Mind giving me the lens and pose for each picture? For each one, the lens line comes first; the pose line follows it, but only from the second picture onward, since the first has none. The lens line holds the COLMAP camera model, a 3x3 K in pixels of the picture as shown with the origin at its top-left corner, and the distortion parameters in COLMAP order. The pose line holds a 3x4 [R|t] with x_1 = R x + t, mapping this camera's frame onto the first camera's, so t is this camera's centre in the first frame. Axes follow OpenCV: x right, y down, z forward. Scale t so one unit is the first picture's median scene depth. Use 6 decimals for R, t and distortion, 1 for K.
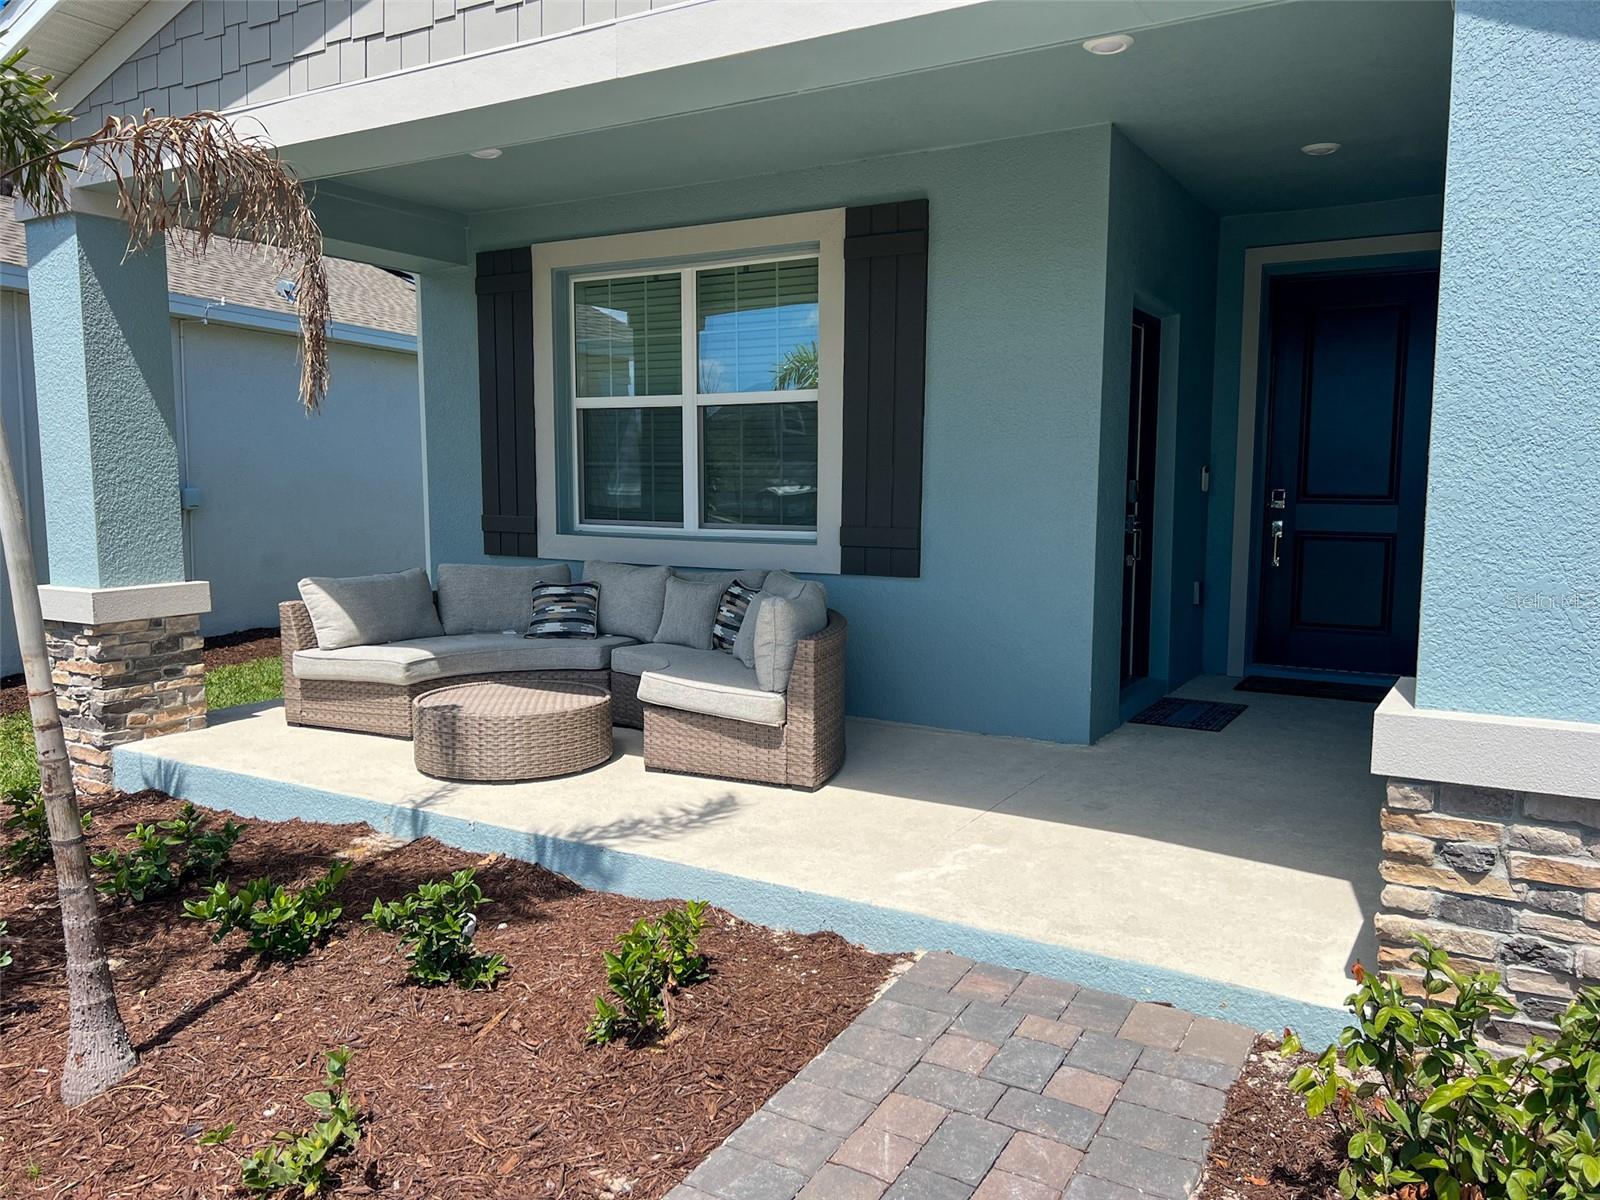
lens RADIAL K [[1193.7, 0, 800.0], [0, 1193.7, 600.0], [0, 0, 1]] dist [0.069252, -0.077798]
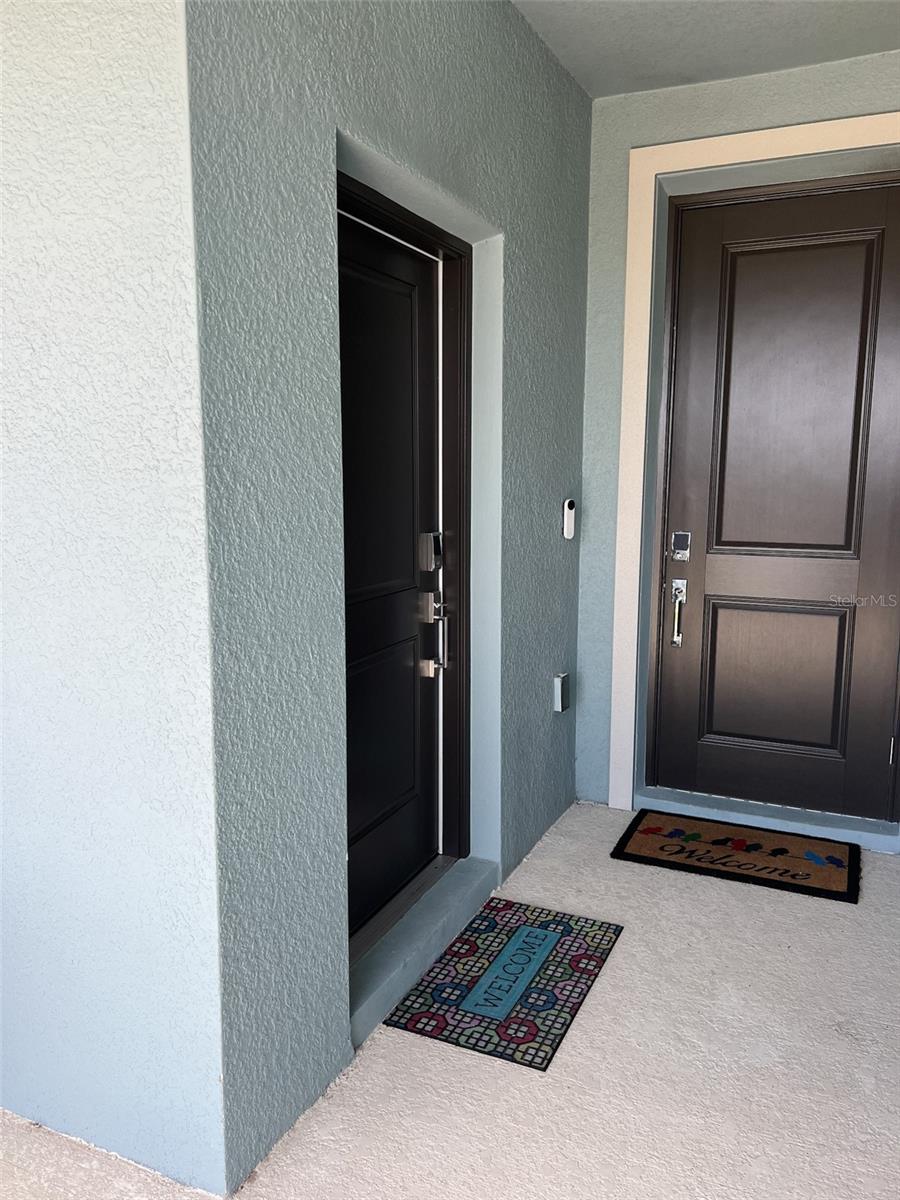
lens RADIAL K [[895.3, 0, 450.0], [0, 895.3, 600.0], [0, 0, 1]] dist [0.069252, -0.077798]
pose [[0.995337, -0.015699, 0.095169, 0.229319], [0.011013, 0.998710, 0.049567, -0.082326], [-0.095825, -0.048287, 0.994226, 0.533358]]
